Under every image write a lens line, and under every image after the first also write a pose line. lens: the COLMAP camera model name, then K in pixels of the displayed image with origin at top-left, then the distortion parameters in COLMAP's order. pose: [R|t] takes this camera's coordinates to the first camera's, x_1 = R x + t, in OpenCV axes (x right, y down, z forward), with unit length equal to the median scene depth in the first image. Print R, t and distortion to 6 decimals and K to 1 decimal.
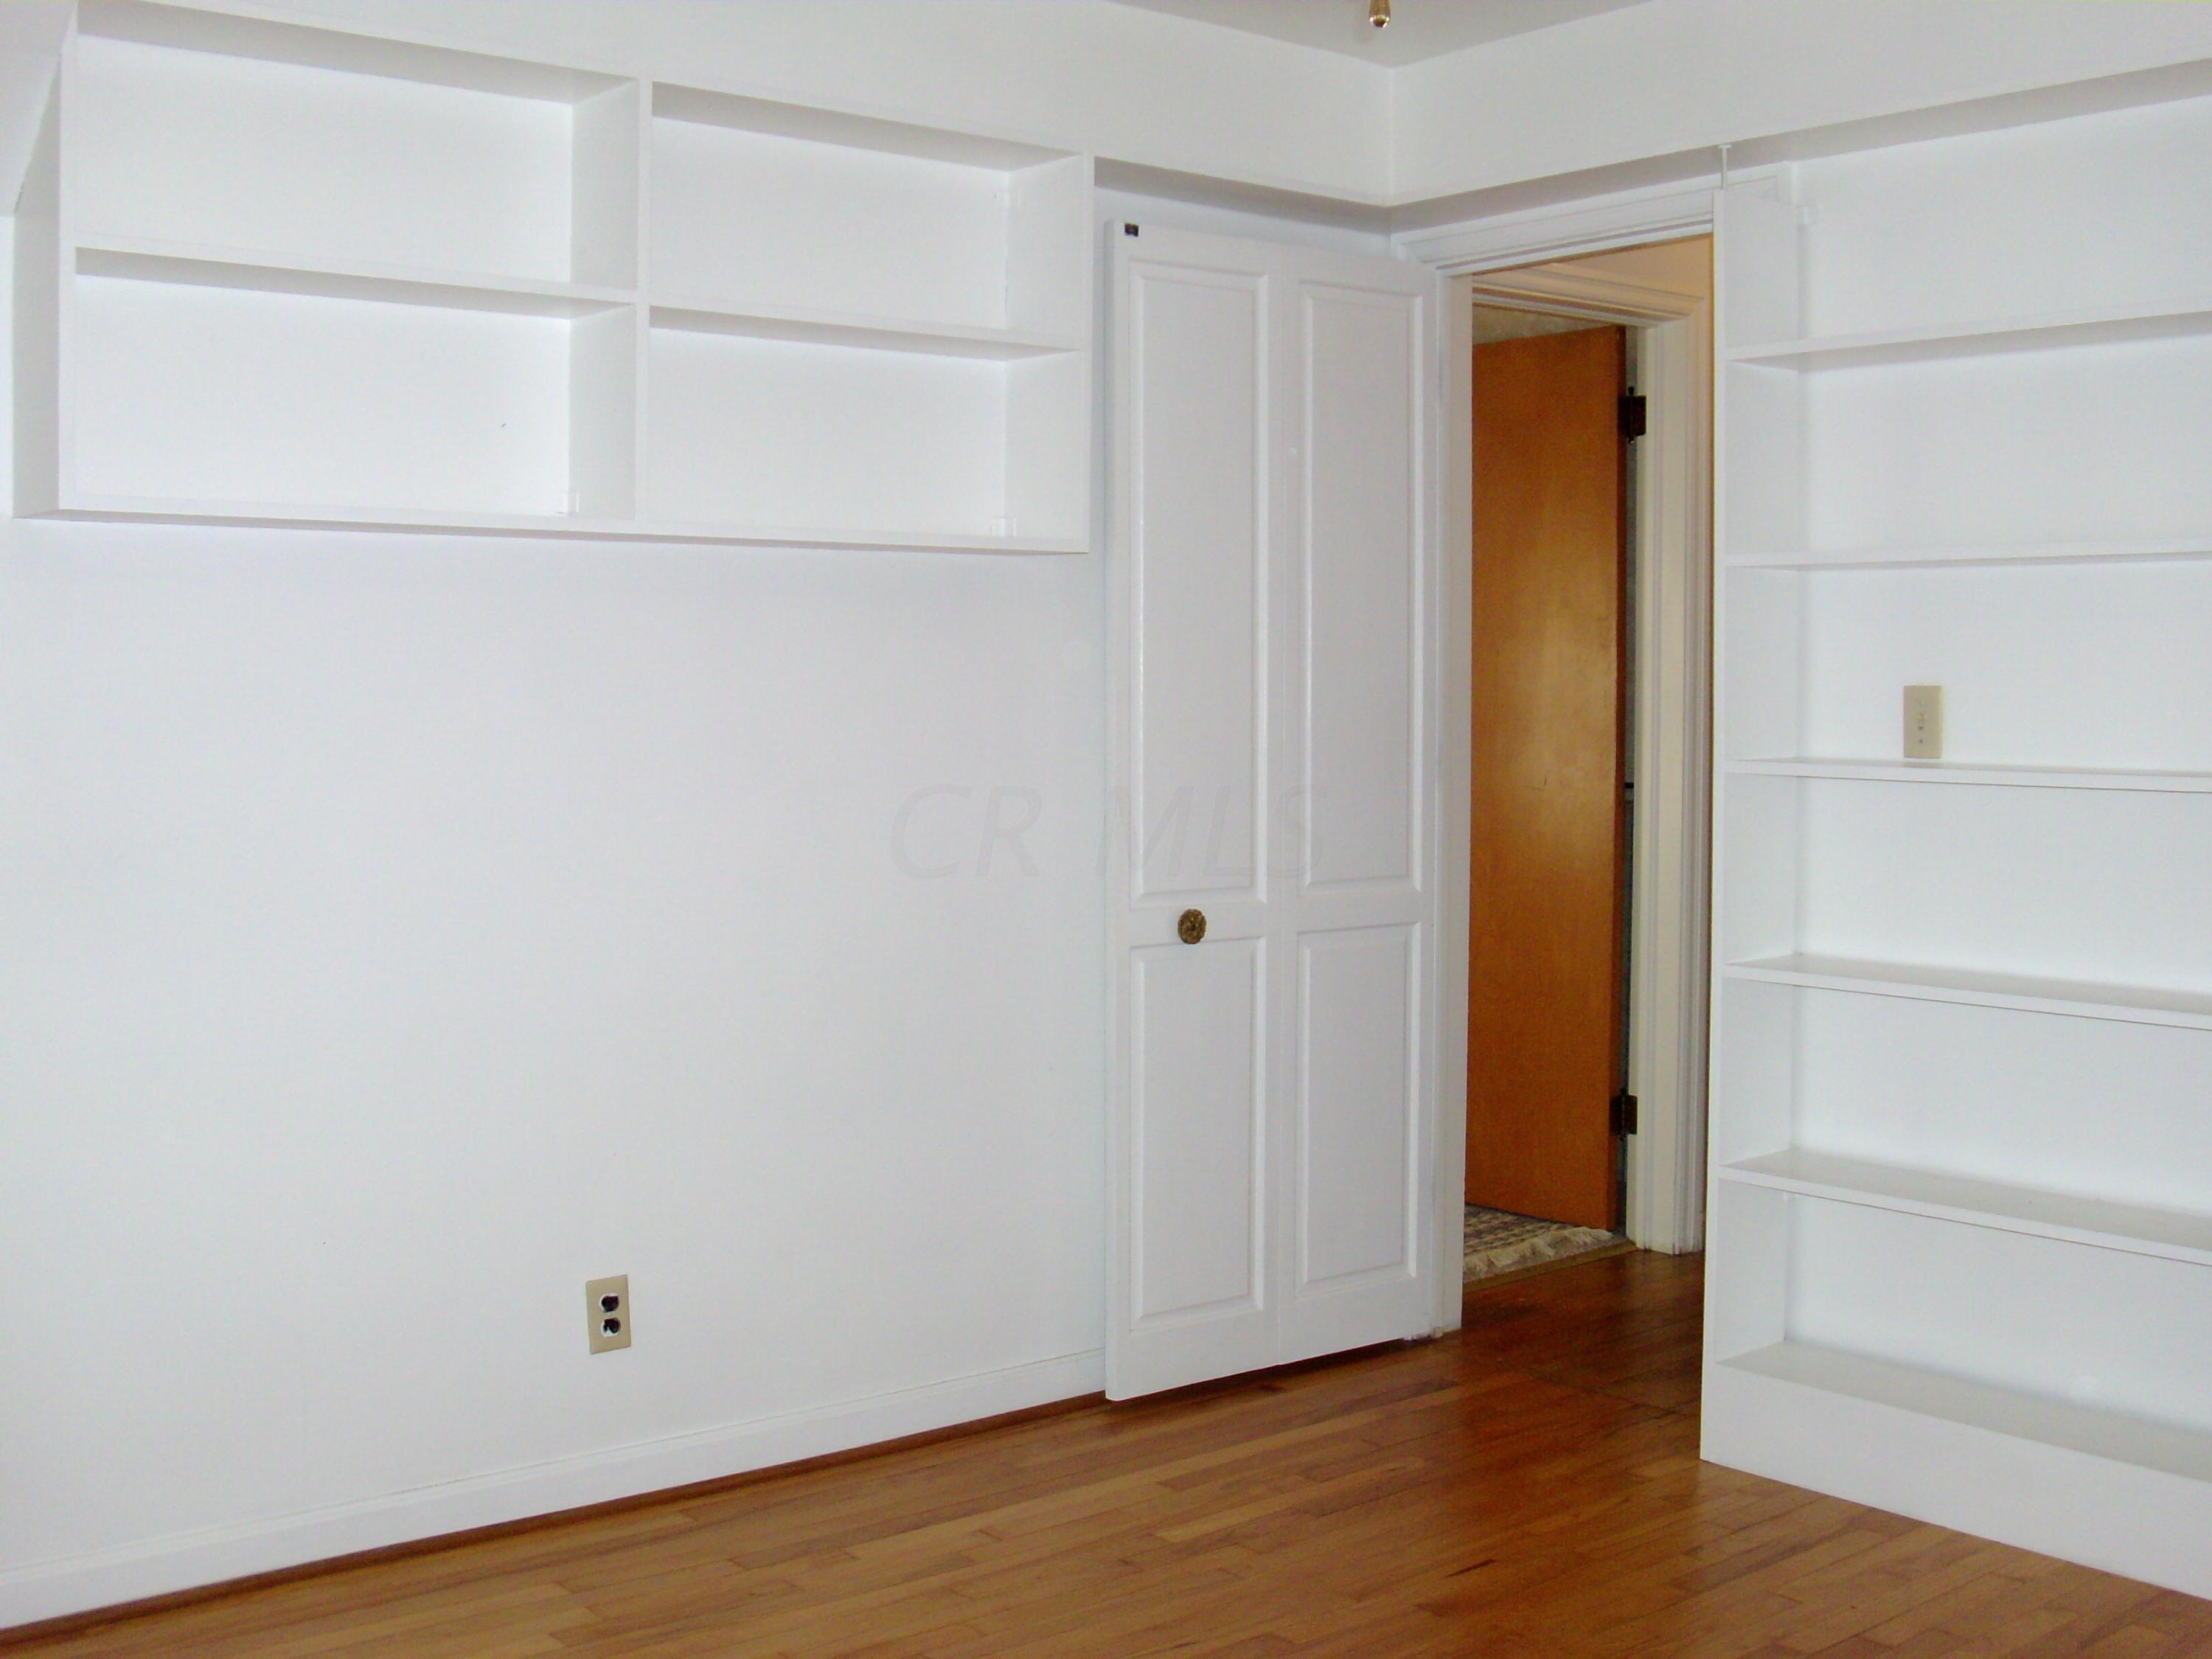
lens RADIAL K [[2547.6, 0, 1106.0], [0, 2547.6, 829.5], [0, 0, 1]] dist [-0.075080, -0.012741]
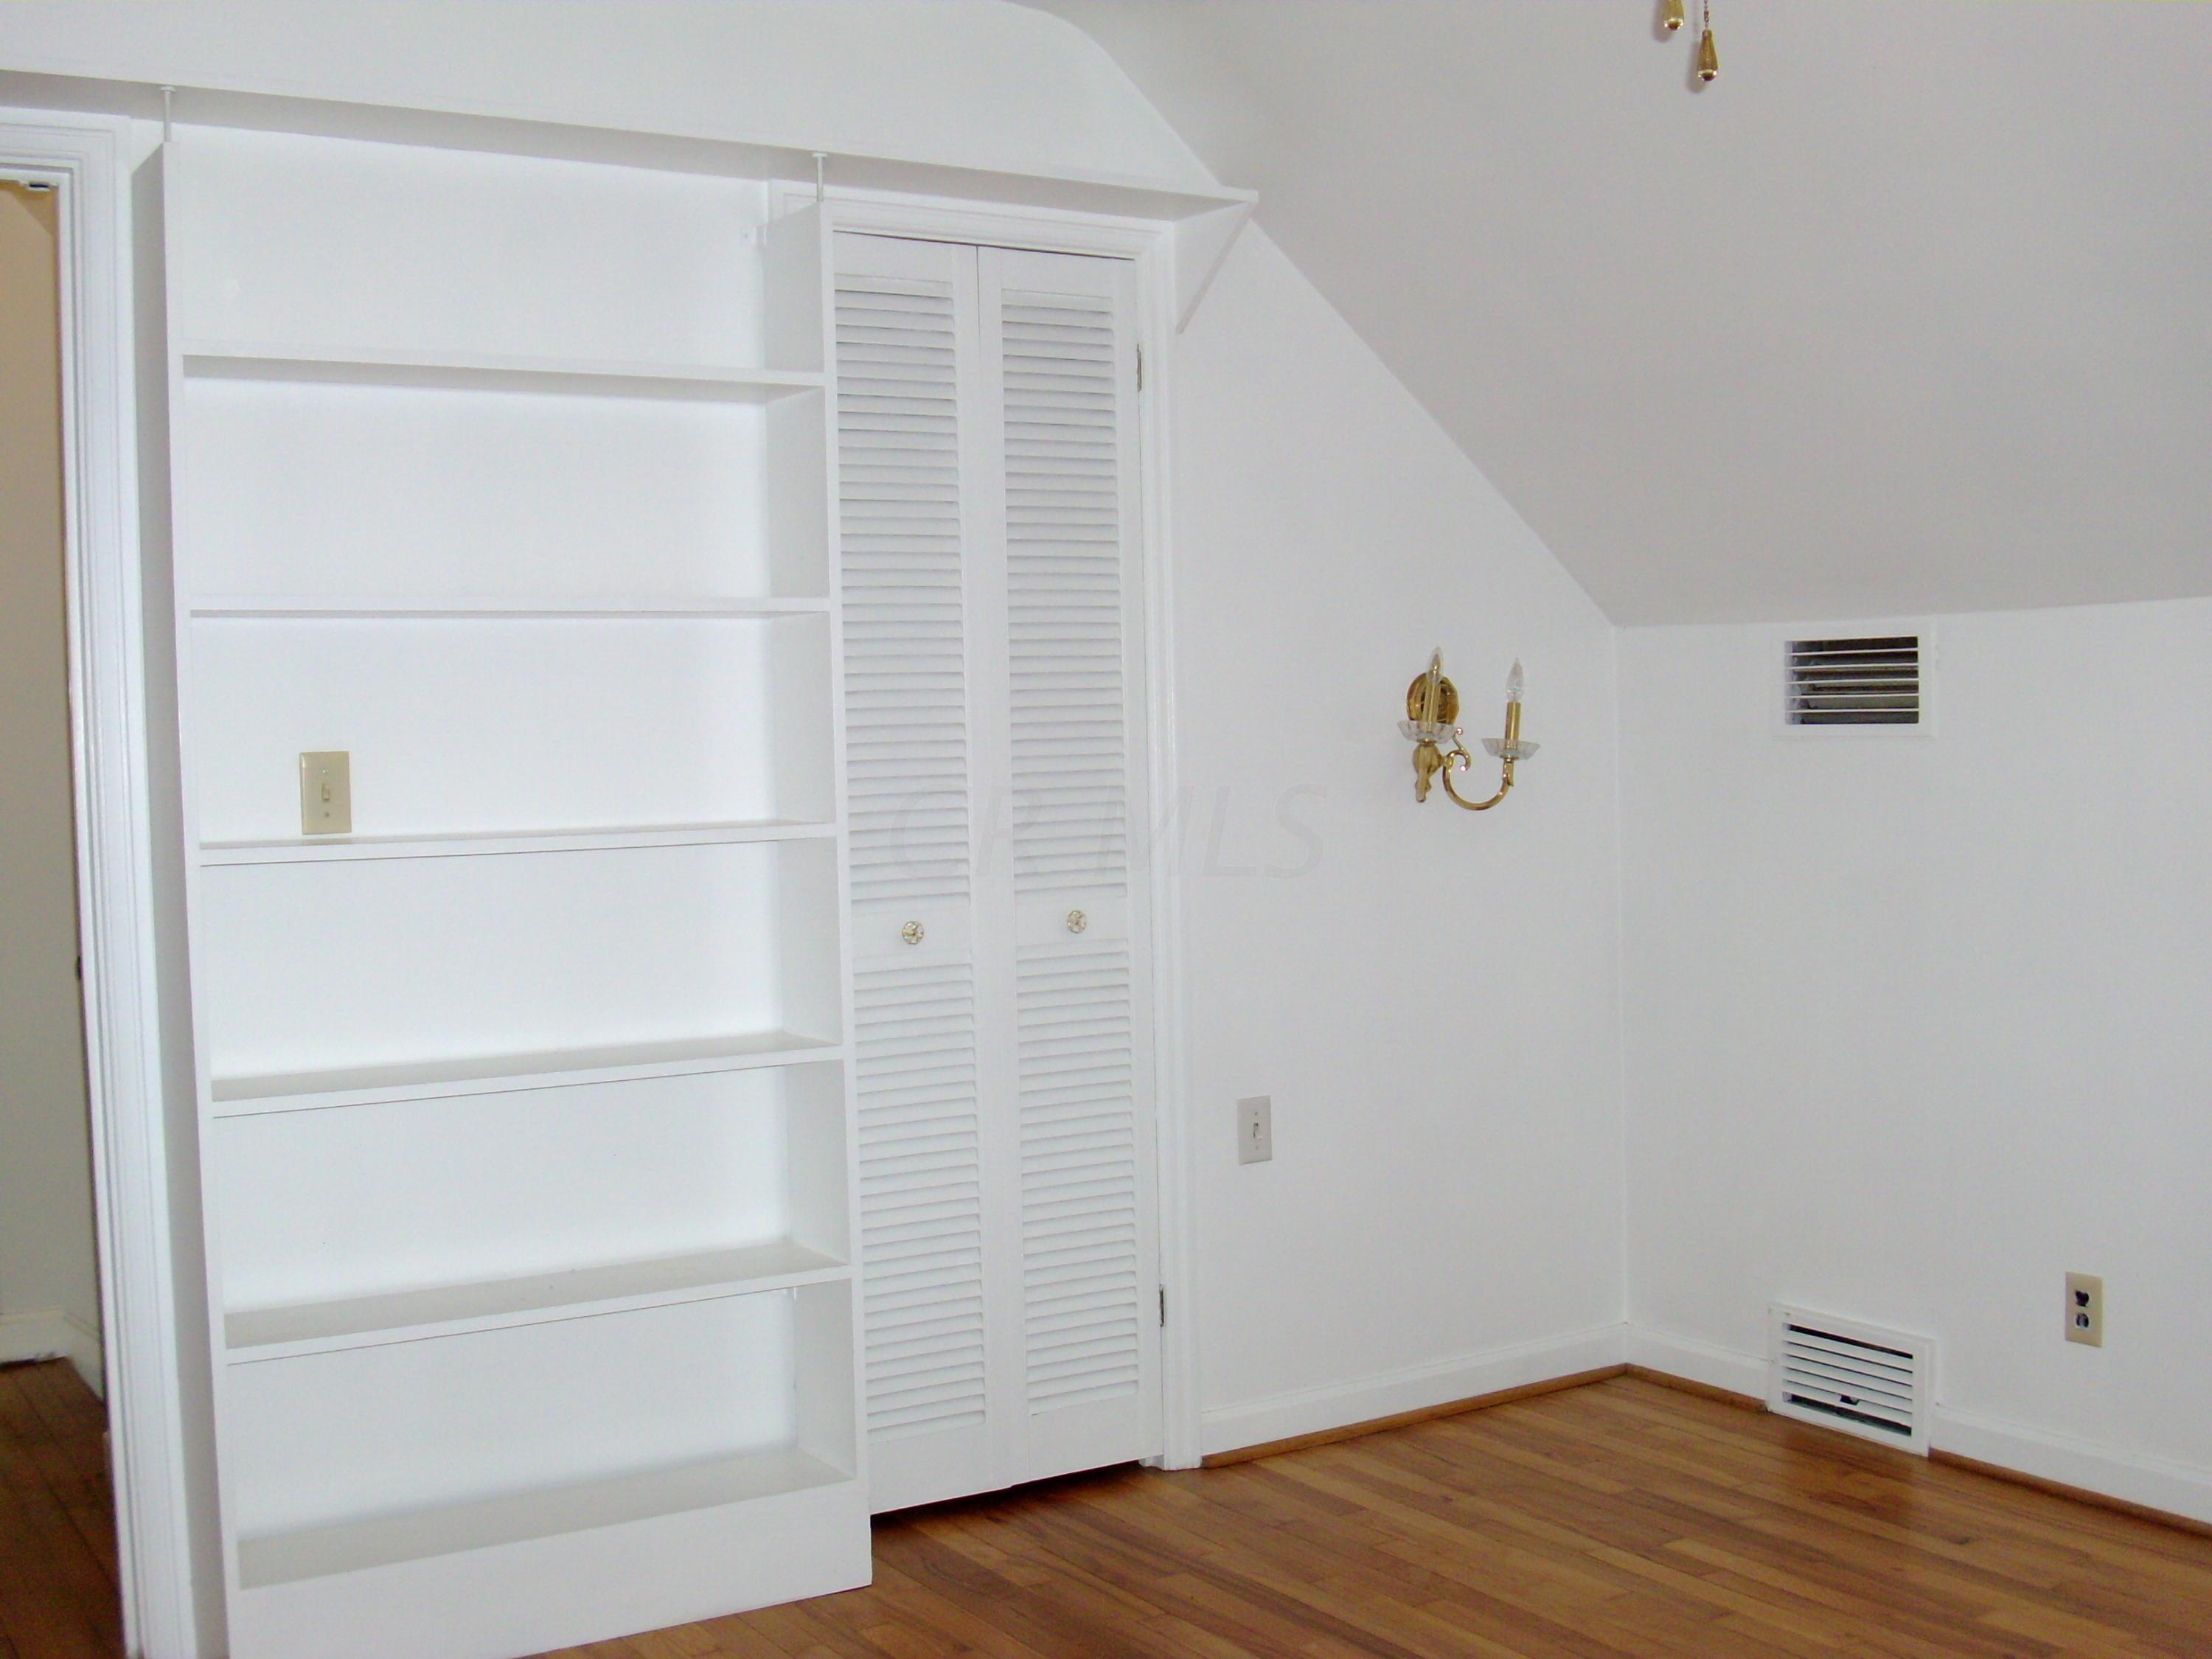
lens RADIAL K [[2547.6, 0, 1106.0], [0, 2547.6, 829.5], [0, 0, 1]] dist [-0.075080, -0.012741]
pose [[0.150867, -0.045760, 0.987494, -0.513365], [0.078561, 0.996324, 0.034167, -0.038724], [-0.985427, 0.072423, 0.153908, 0.599830]]
